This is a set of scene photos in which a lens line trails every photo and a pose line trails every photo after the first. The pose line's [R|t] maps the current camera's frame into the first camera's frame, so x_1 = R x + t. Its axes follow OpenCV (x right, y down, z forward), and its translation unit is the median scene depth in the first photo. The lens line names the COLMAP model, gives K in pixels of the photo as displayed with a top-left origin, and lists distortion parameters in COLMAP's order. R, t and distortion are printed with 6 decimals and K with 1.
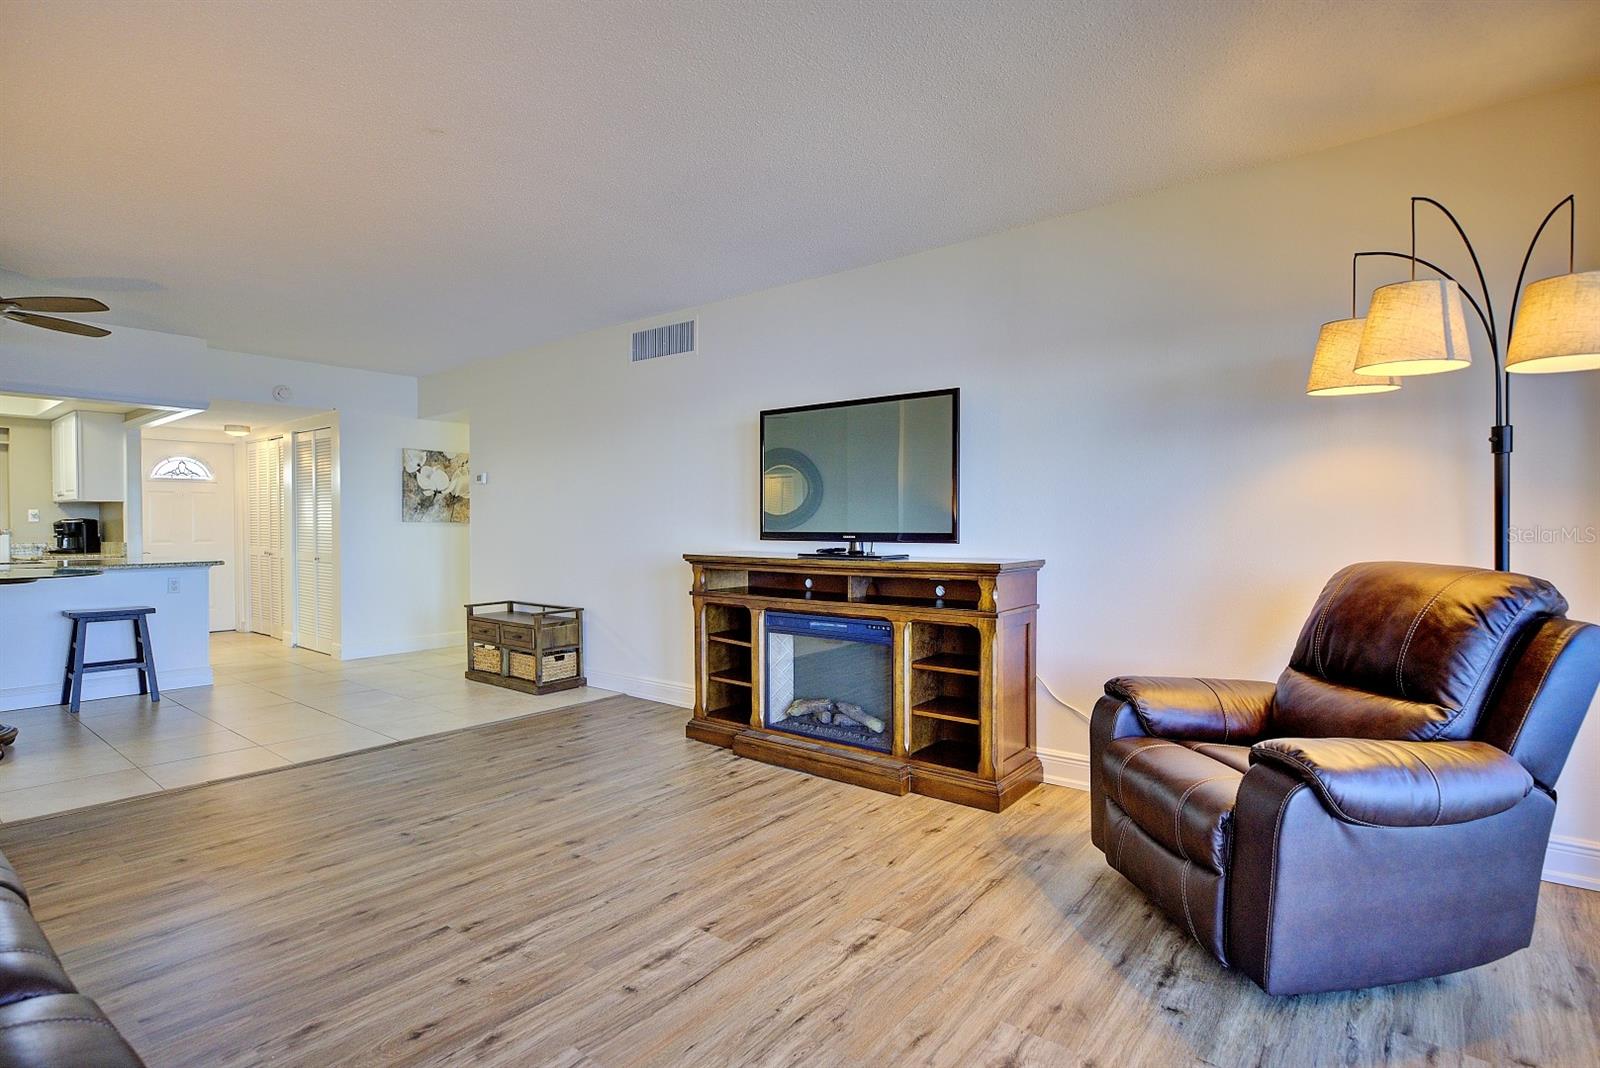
lens RADIAL K [[808.7, 0, 799.2], [0, 808.7, 530.3], [0, 0, 1]] dist [0.001994, 0.000532]
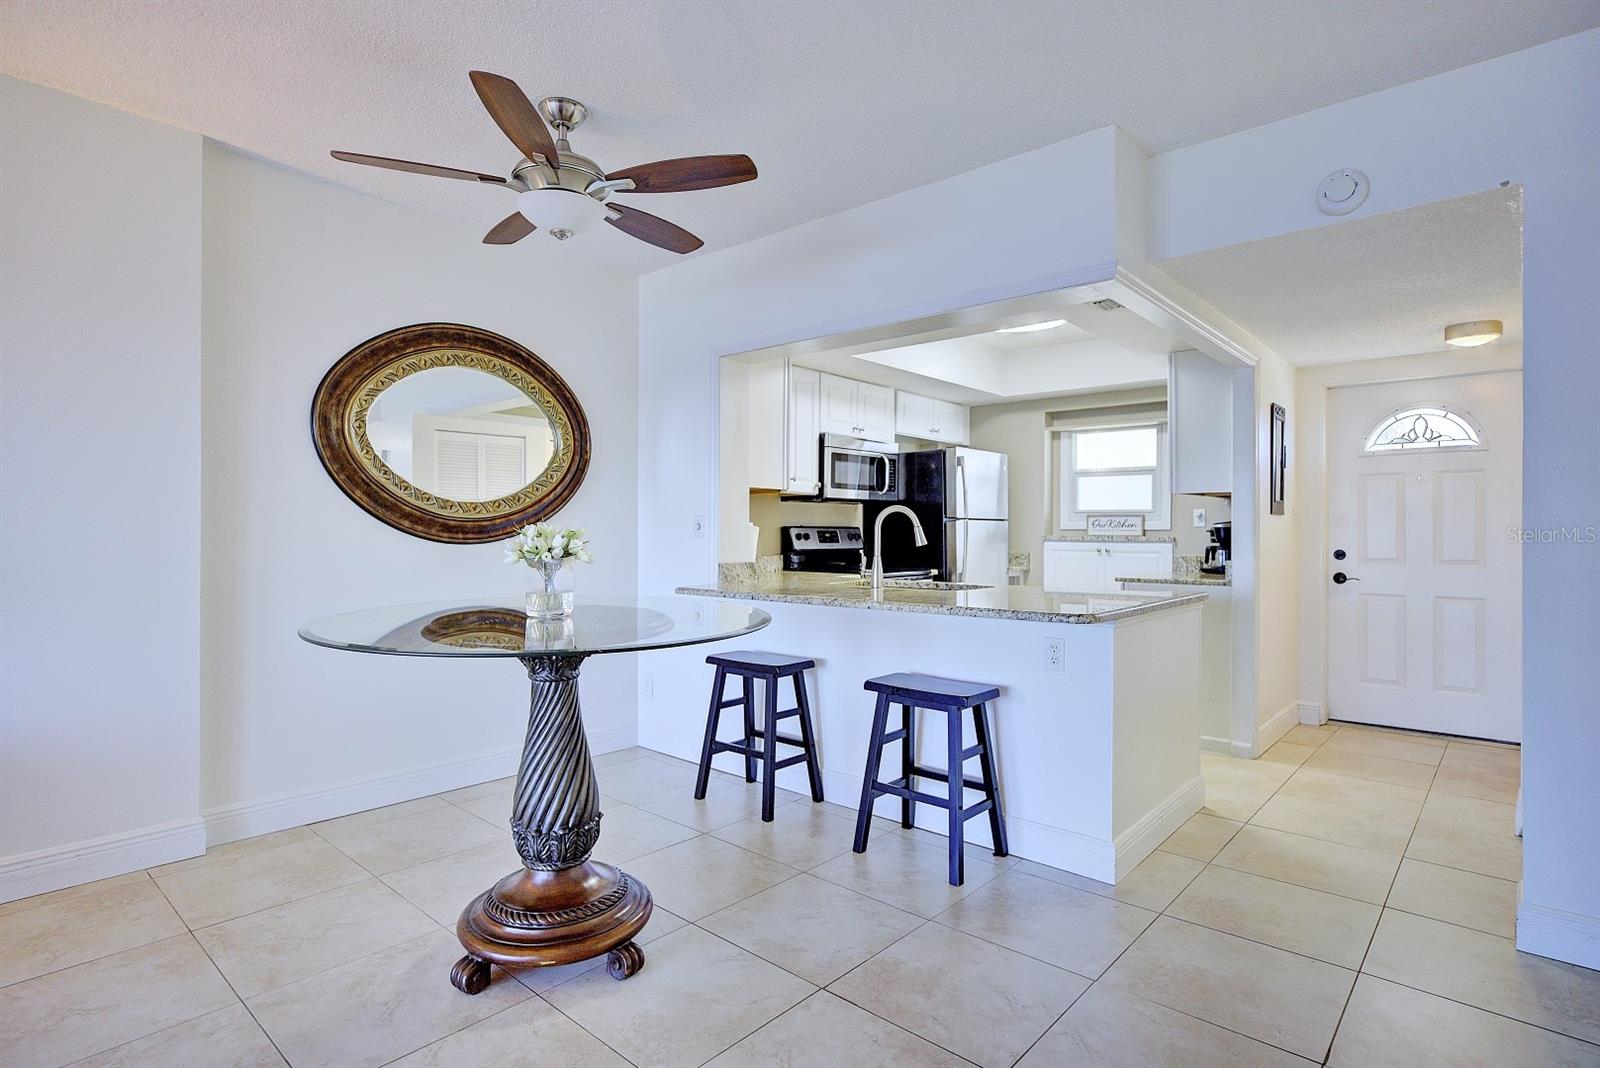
lens RADIAL K [[808.7, 0, 801.2], [0, 808.7, 530.0], [0, 0, 1]] dist [0.001994, 0.000532]
pose [[-0.044516, 0.001968, -0.999007, -0.216524], [-0.011557, 0.999930, 0.002485, -0.005060], [0.998942, 0.011656, -0.044490, 0.679491]]
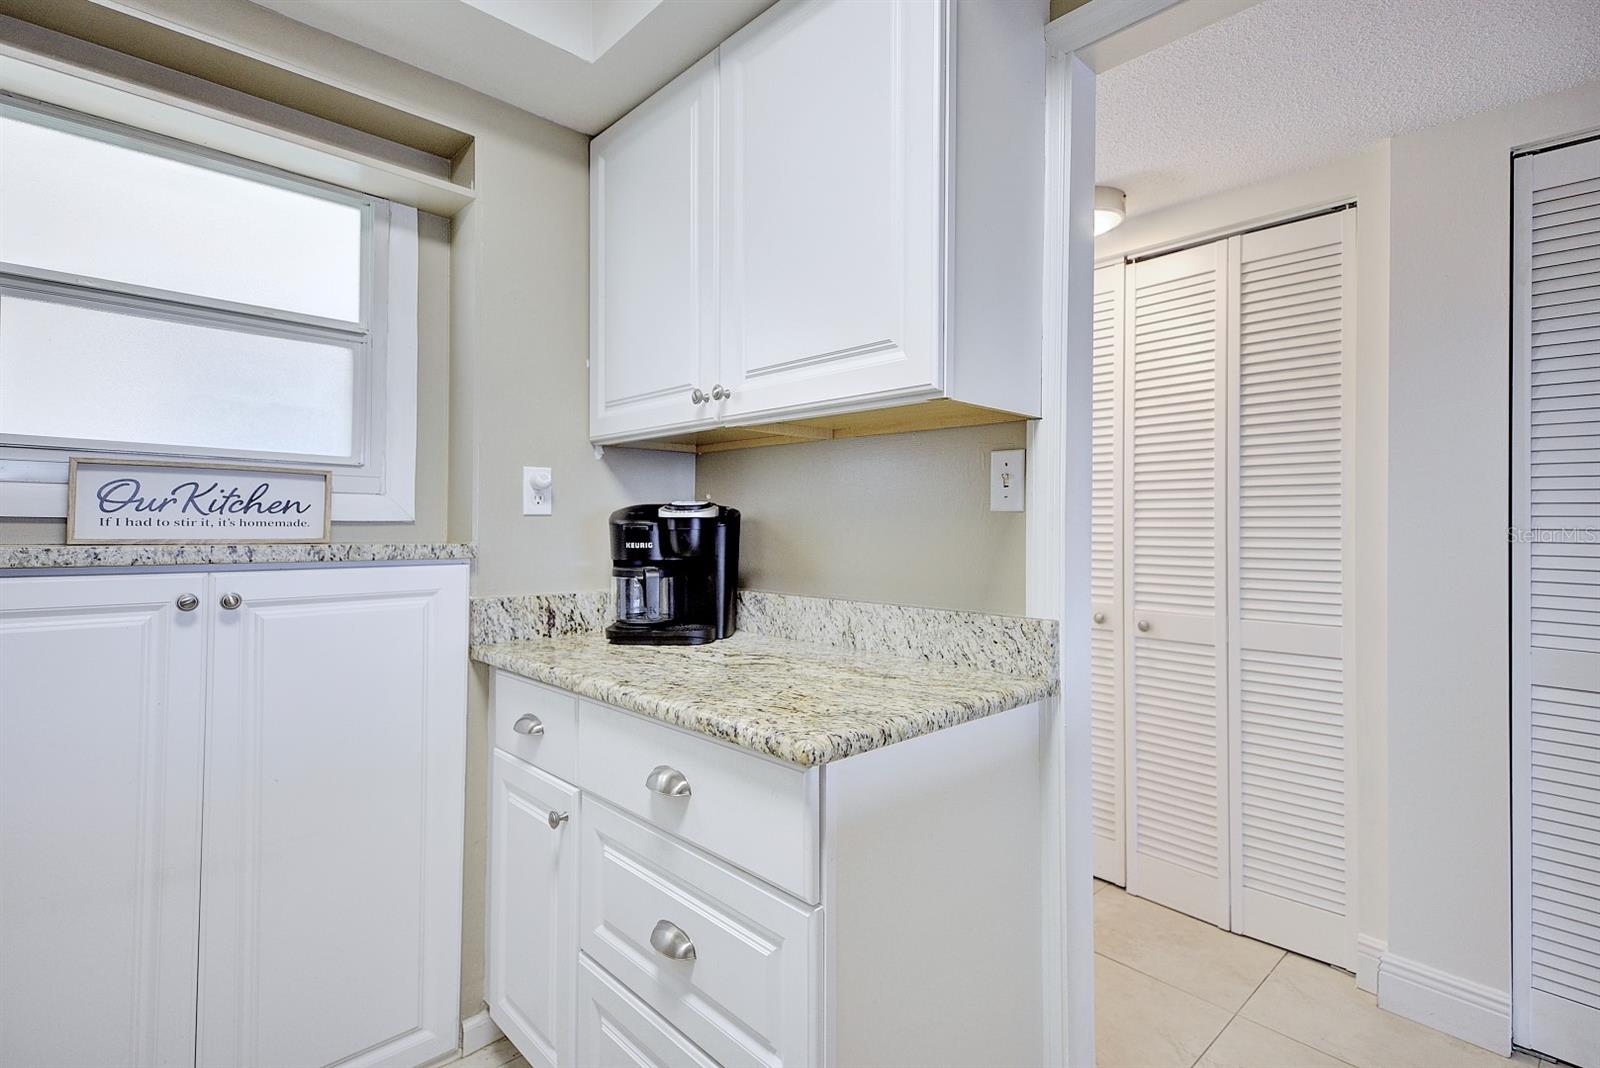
lens RADIAL K [[769.9, 0, 798.7], [0, 769.9, 530.7], [0, 0, 1]] dist [0.021697, -0.000256]
pose [[0.991555, 0.012849, -0.129050, -0.826969], [-0.012997, 0.999915, -0.000301, -0.006118], [0.129035, 0.001976, 0.991638, 0.762705]]
